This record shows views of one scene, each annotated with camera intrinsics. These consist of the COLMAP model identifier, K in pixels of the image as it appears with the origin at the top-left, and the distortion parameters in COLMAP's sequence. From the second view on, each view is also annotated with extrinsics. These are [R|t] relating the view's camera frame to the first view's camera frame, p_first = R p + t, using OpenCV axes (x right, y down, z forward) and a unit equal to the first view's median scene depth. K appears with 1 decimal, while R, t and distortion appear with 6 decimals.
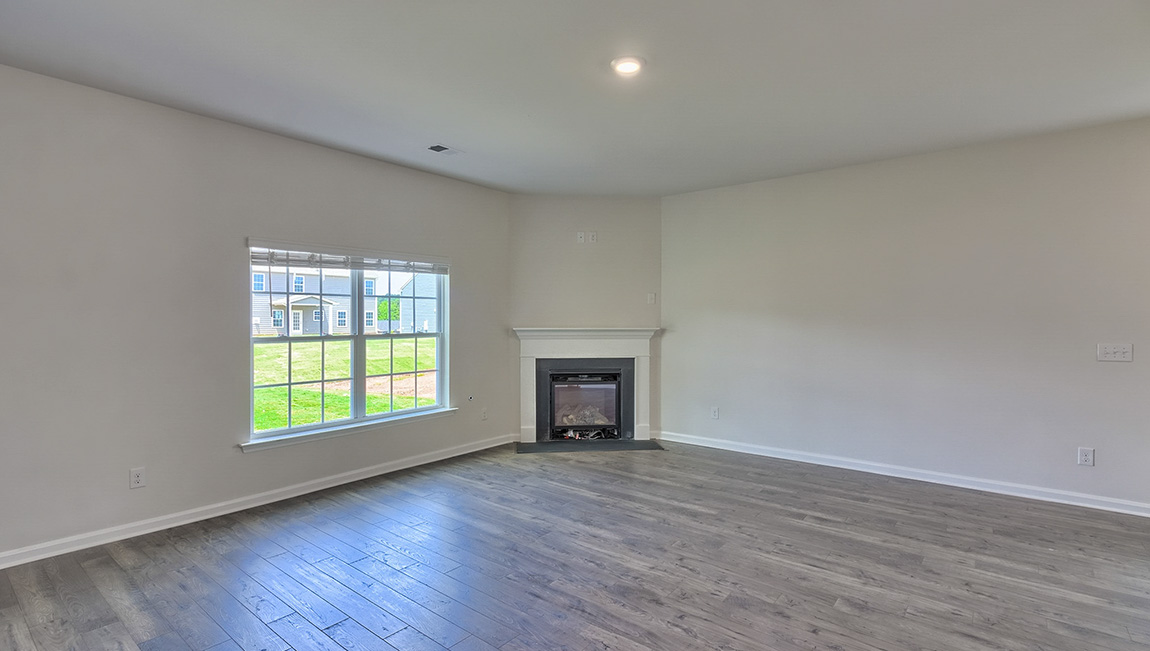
lens RADIAL K [[539.0, 0, 575.0], [0, 539.0, 325.5], [0, 0, 1]] dist [-0.001632, -0.000140]
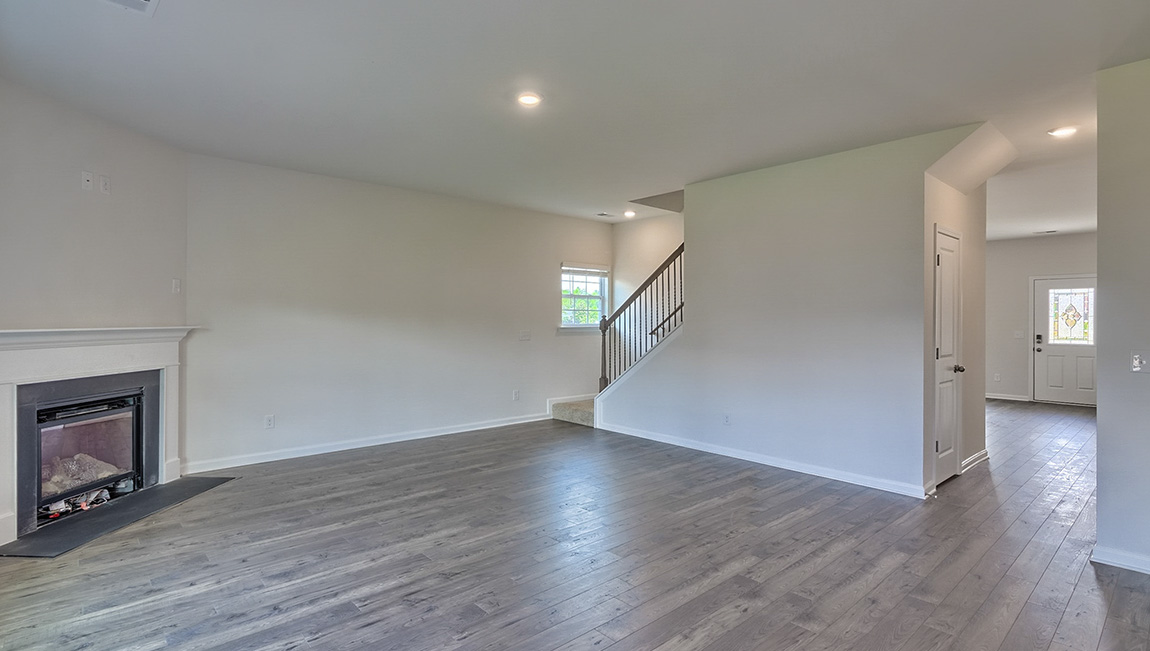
lens RADIAL K [[539.0, 0, 575.0], [0, 539.0, 325.5], [0, 0, 1]] dist [-0.001632, -0.000140]
pose [[0.153963, -0.008371, 0.988041, -0.672850], [0.005434, 0.999956, 0.007625, 0.000308], [-0.988062, 0.004195, 0.154002, 0.468363]]
